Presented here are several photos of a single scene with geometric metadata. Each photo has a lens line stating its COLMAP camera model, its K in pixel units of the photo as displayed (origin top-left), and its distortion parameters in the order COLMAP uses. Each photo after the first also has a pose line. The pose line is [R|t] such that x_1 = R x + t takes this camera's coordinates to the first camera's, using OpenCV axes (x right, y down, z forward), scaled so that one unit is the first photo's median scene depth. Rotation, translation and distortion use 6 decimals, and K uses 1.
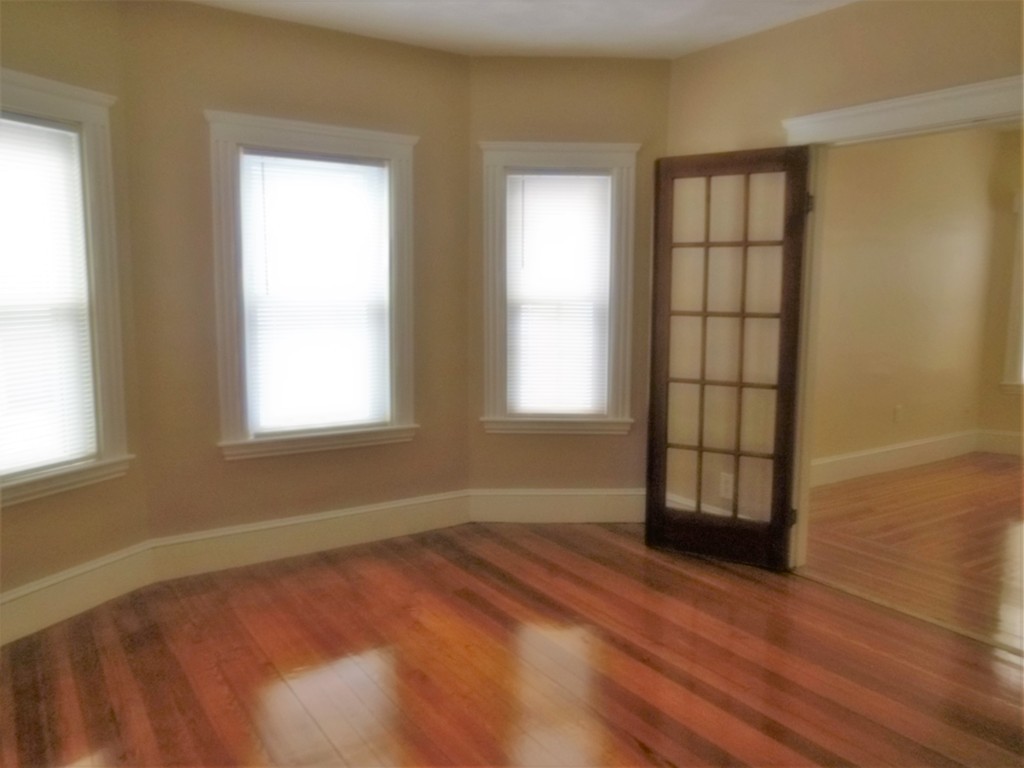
lens RADIAL K [[807.4, 0, 512.0], [0, 807.4, 384.0], [0, 0, 1]] dist [-0.091635, 0.210951]
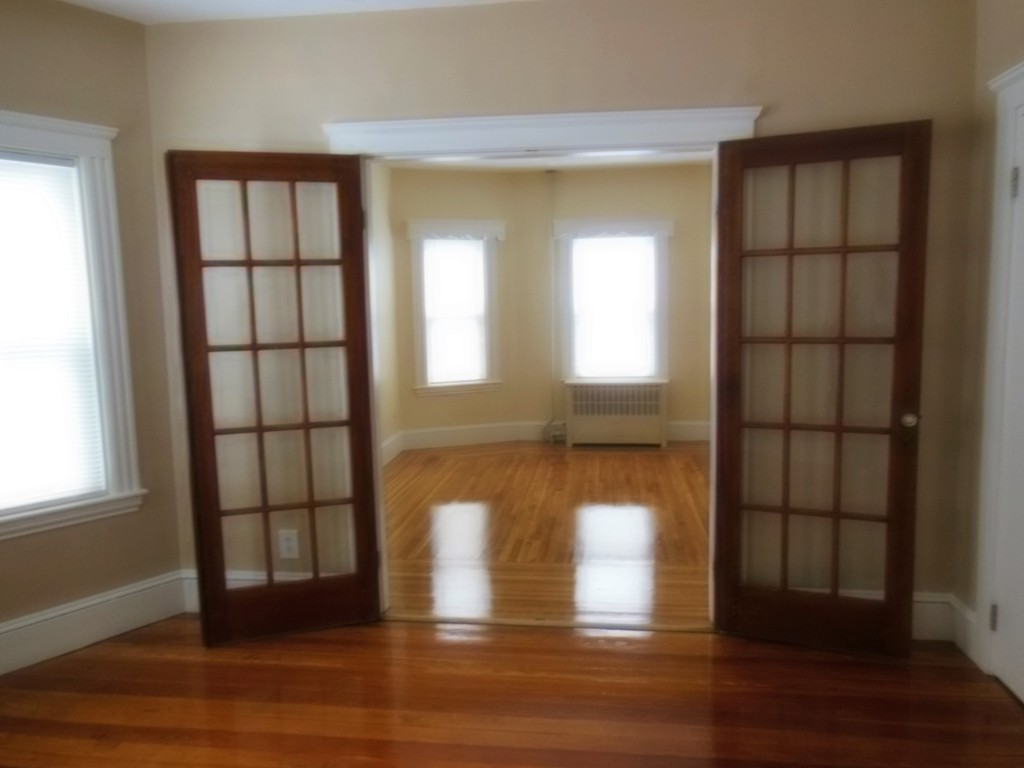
lens RADIAL K [[782.1, 0, 512.0], [0, 782.1, 384.0], [0, 0, 1]] dist [0.070547, 0.003184]
pose [[0.676654, -0.102957, 0.729068, -0.177468], [0.123706, 0.991997, 0.025275, -0.036364], [-0.725835, 0.073088, 0.683975, 0.247391]]
